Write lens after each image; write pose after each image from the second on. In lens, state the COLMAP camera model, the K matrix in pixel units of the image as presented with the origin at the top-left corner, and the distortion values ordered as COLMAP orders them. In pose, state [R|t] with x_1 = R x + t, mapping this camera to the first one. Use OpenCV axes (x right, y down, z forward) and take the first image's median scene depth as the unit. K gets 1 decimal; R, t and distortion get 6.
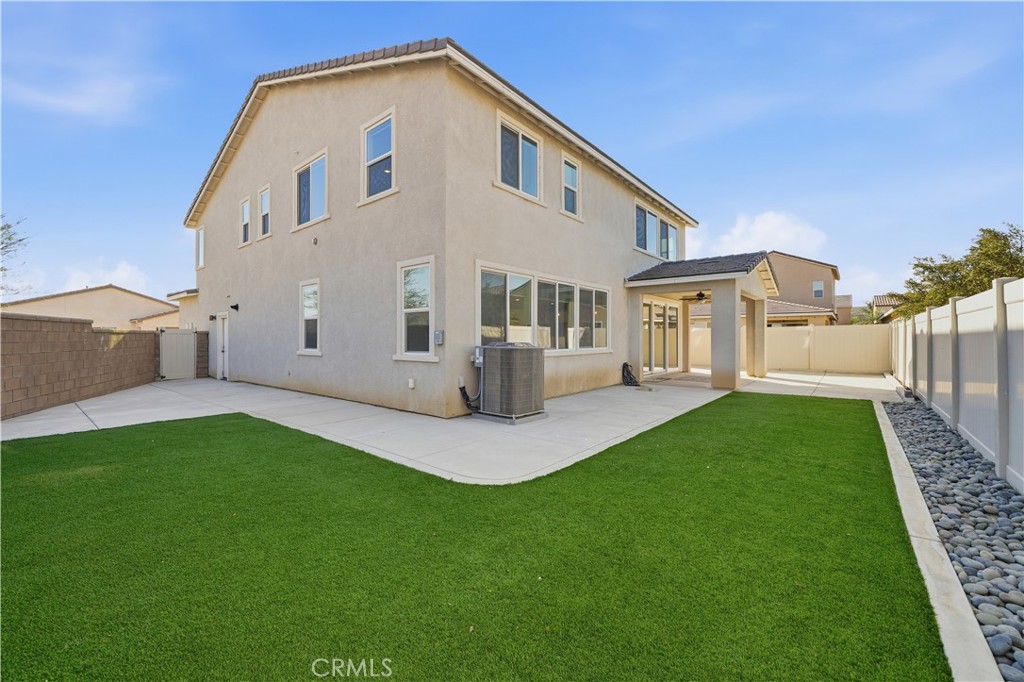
lens RADIAL K [[412.2, 0, 504.6], [0, 412.2, 338.2], [0, 0, 1]] dist [-0.001135, -0.000094]
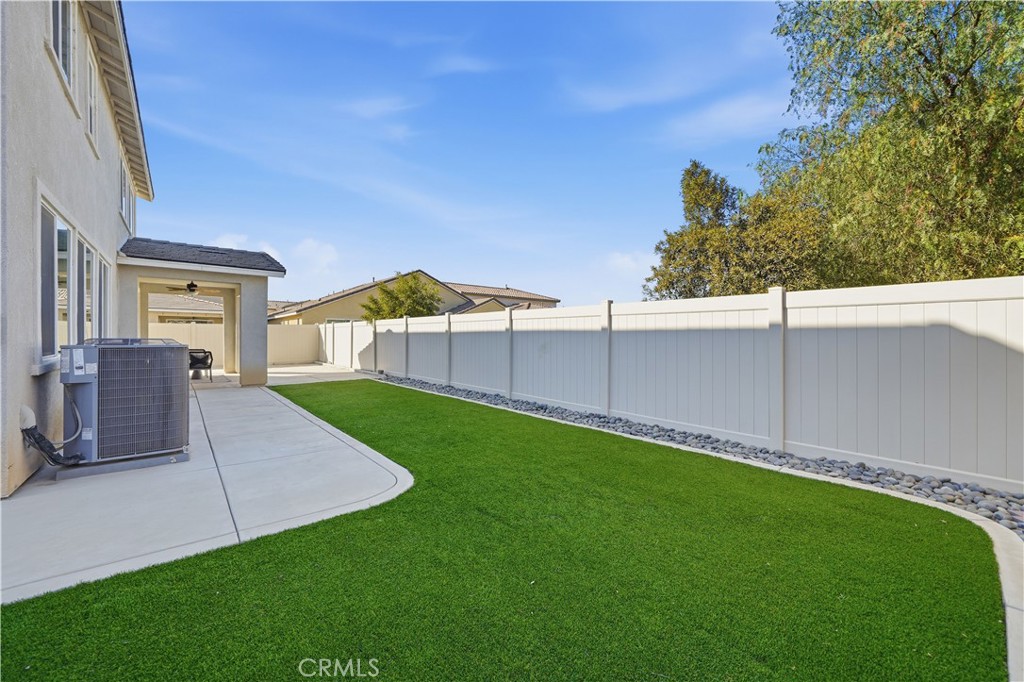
lens RADIAL K [[400.0, 0, 513.1], [0, 400.0, 336.8], [0, 0, 1]] dist [-0.001456, -0.000102]
pose [[0.169401, 0.001300, 0.985546, -0.484042], [-0.003783, 0.999993, -0.000669, 0.006267], [-0.985540, -0.003615, 0.169405, 0.335211]]
